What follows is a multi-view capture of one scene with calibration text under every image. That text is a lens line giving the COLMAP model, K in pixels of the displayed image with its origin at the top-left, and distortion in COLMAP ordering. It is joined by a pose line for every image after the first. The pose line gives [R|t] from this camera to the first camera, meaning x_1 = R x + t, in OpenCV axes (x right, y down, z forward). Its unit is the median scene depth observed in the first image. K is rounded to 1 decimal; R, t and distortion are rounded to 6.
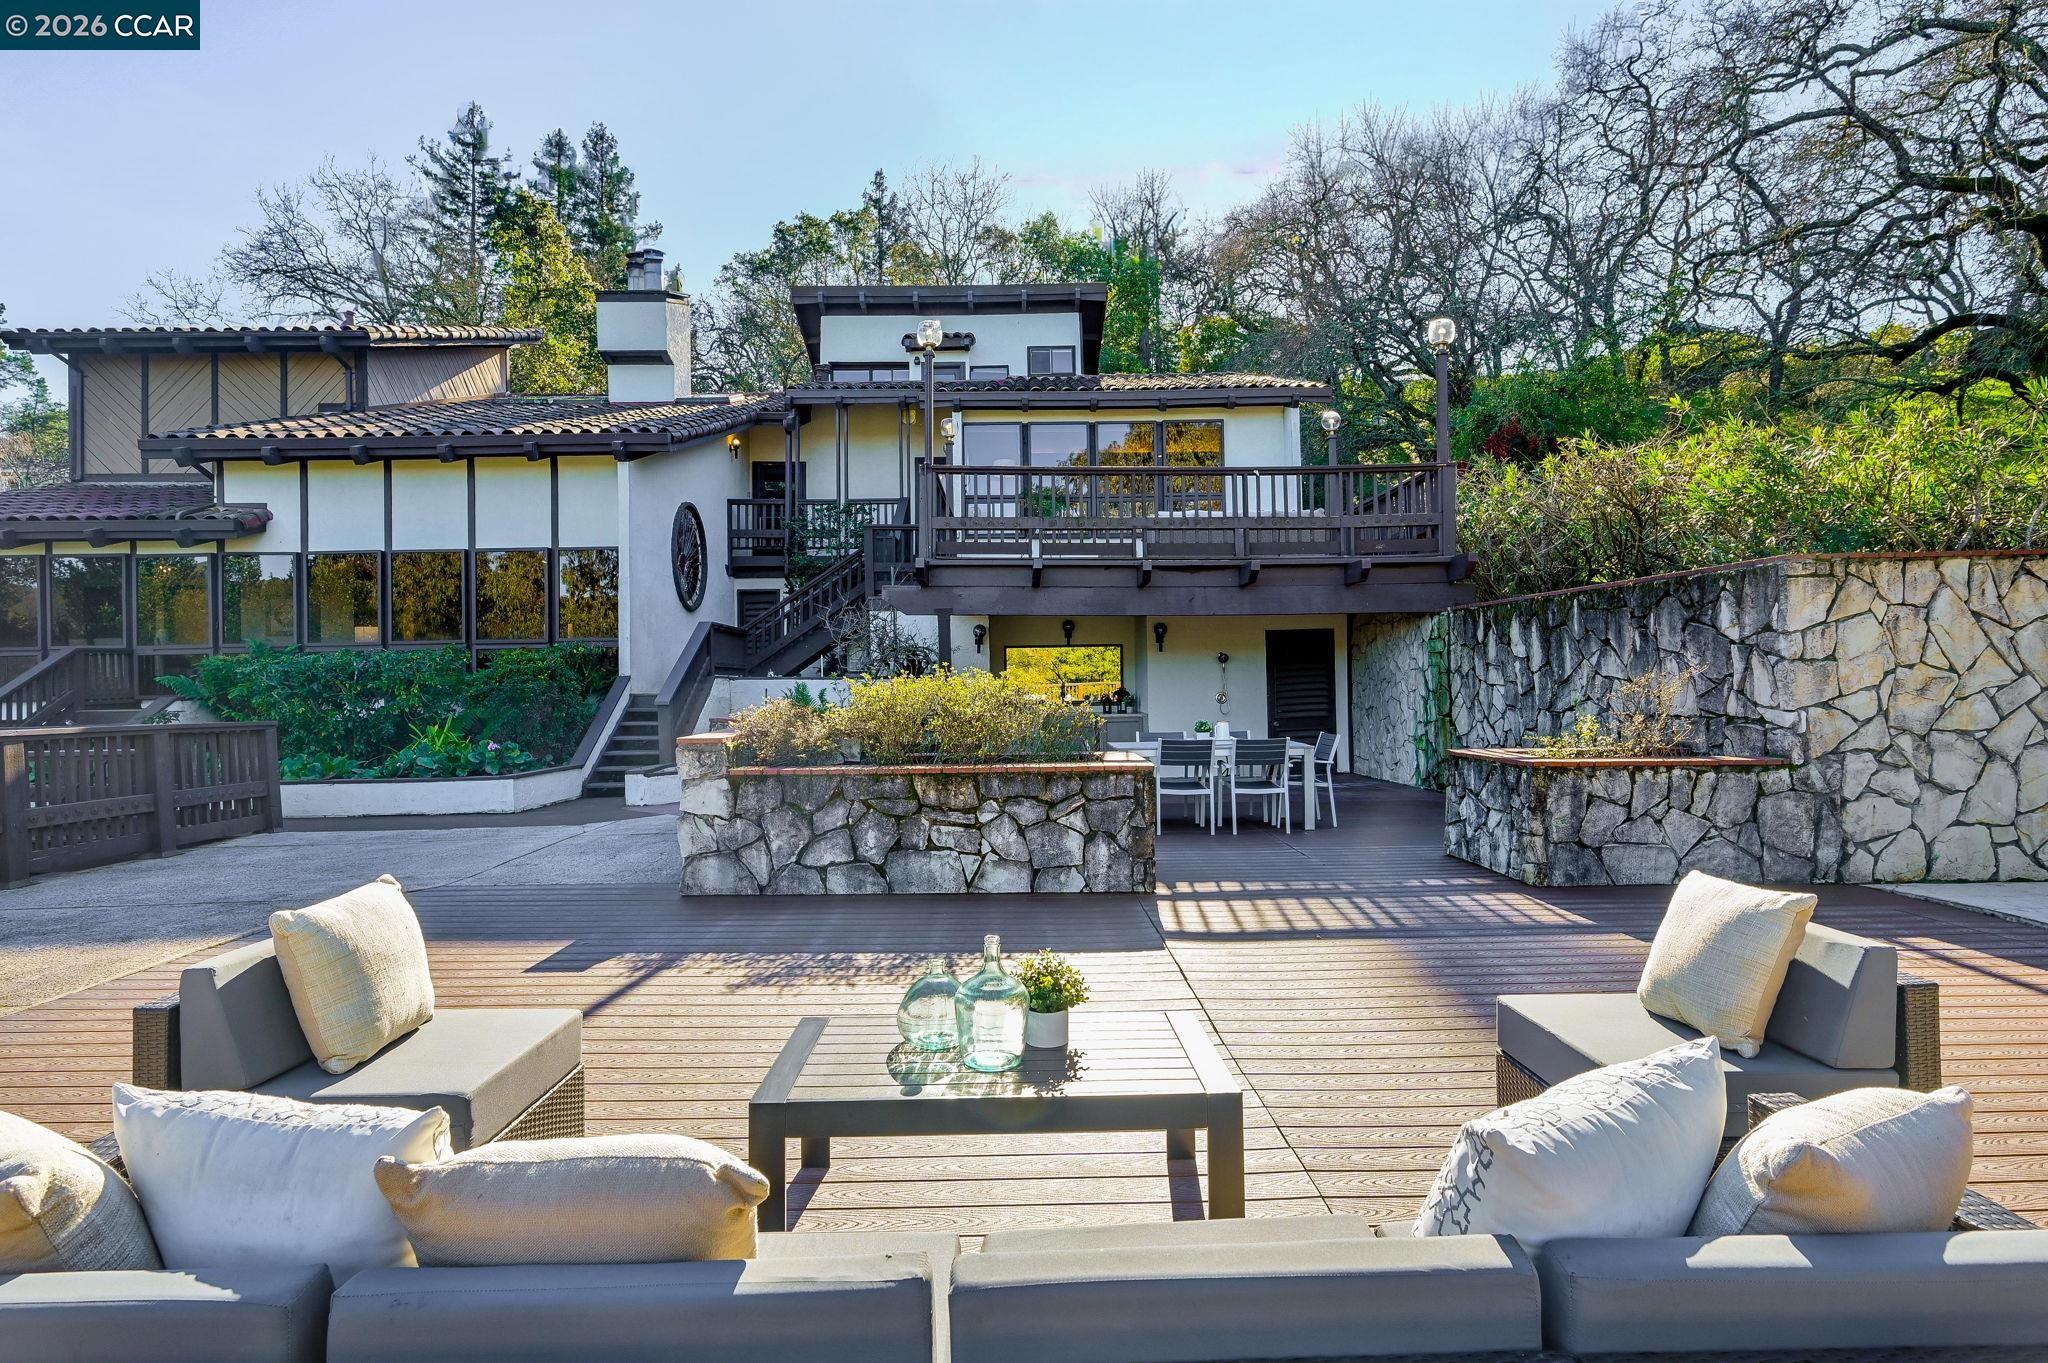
lens RADIAL K [[829.2, 0, 1024.0], [0, 829.2, 681.5], [0, 0, 1]] dist [0.000941, -0.000016]
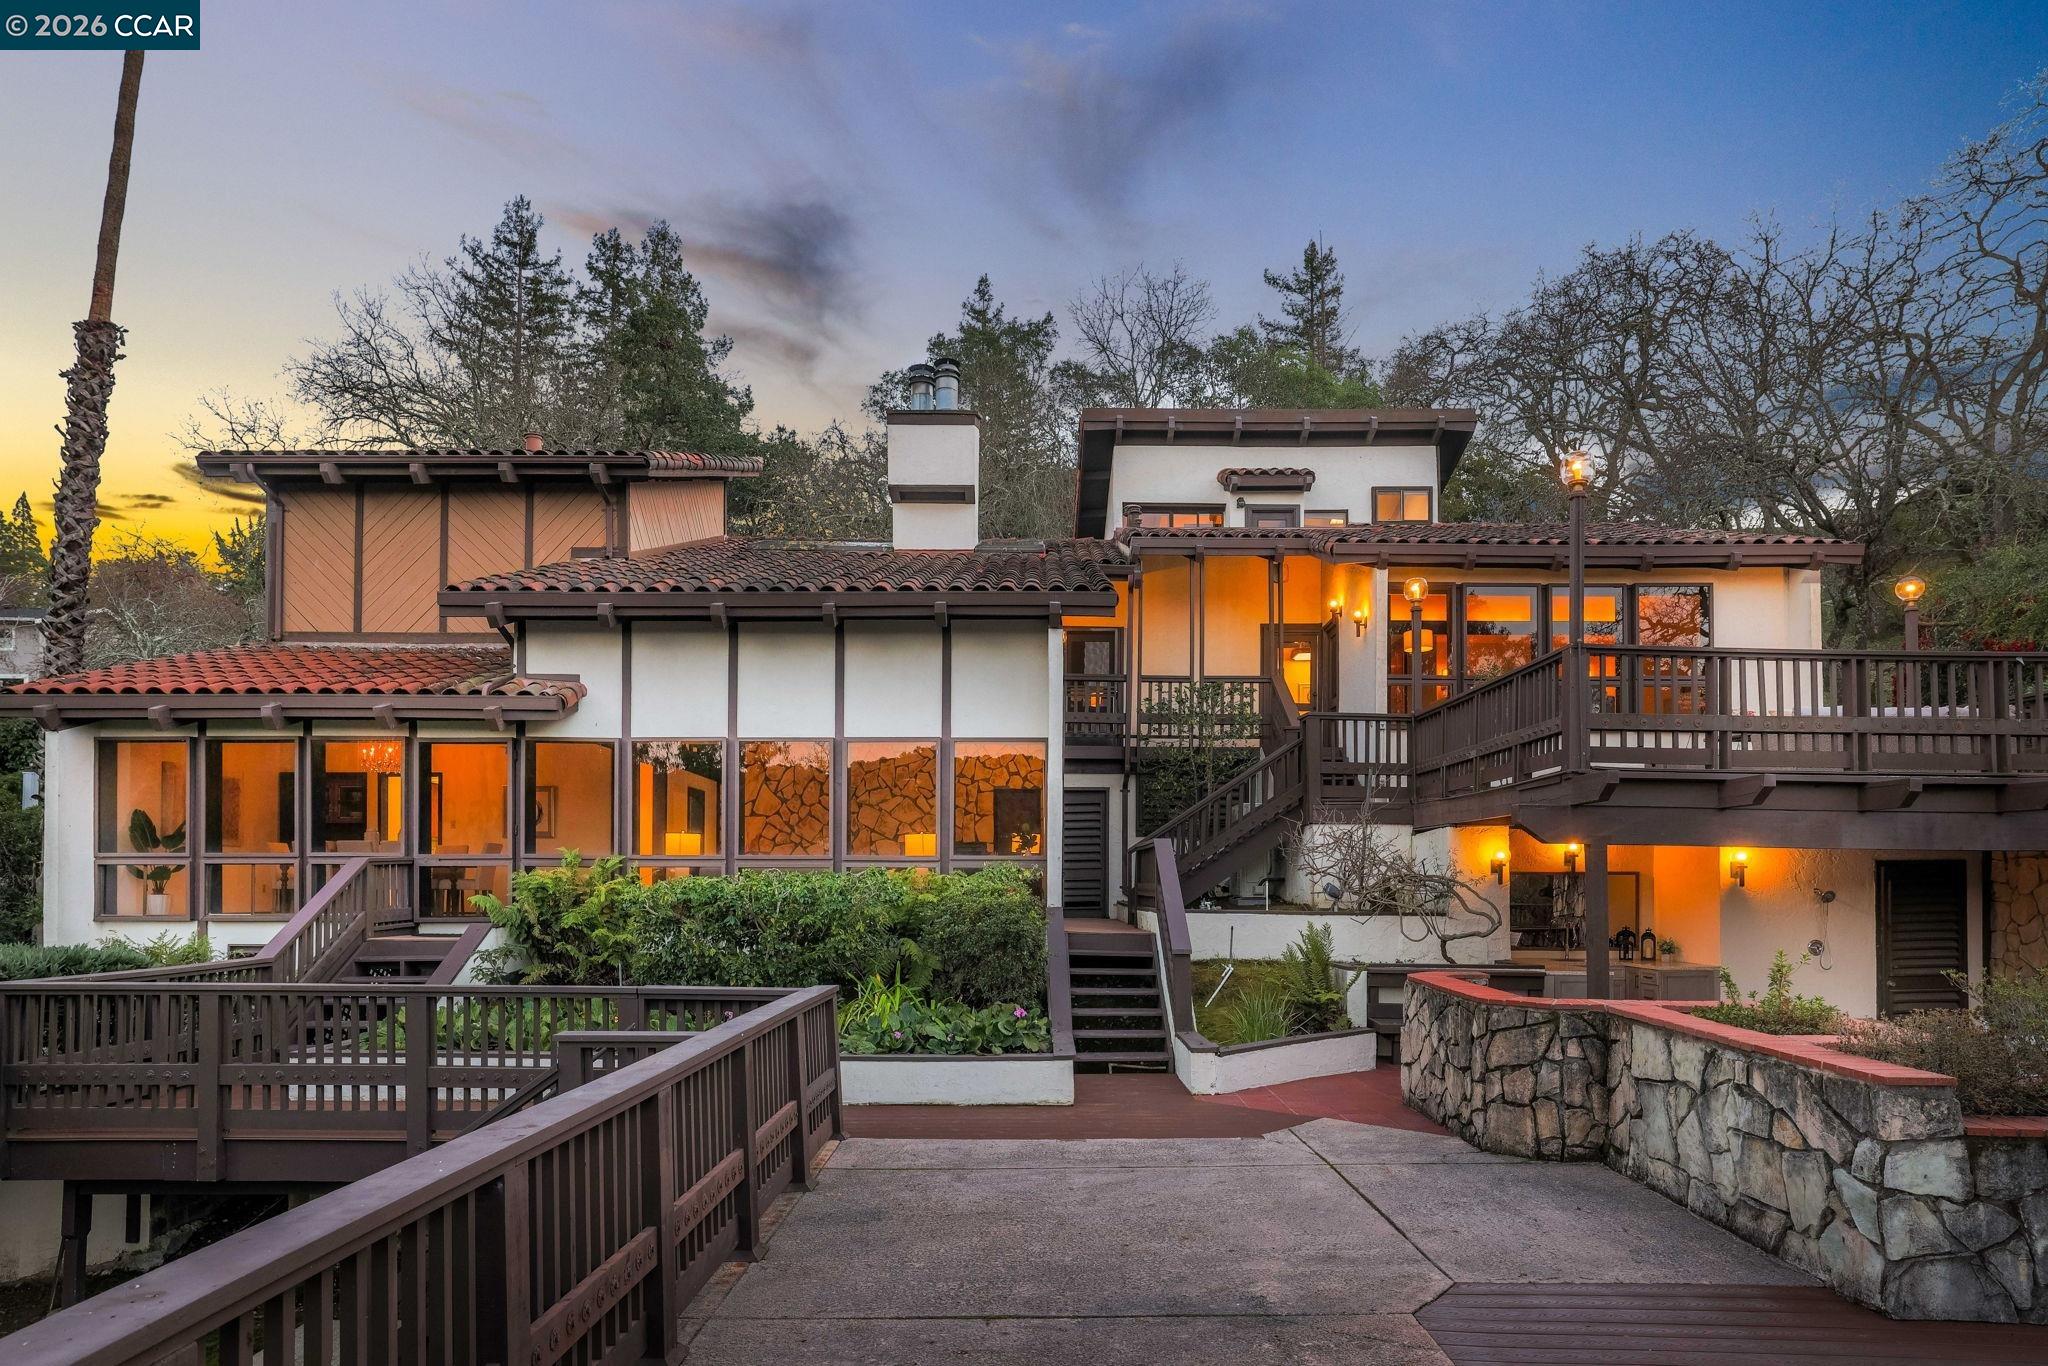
lens RADIAL K [[978.4, 0, 1026.3], [0, 978.4, 873.7], [0, 0, 1]] dist [-0.003537, -0.000563]
pose [[0.999317, 0.022652, -0.029209, -0.343194], [-0.022883, 0.999709, -0.007603, -0.022198], [0.029028, 0.008266, 0.999544, 0.068449]]
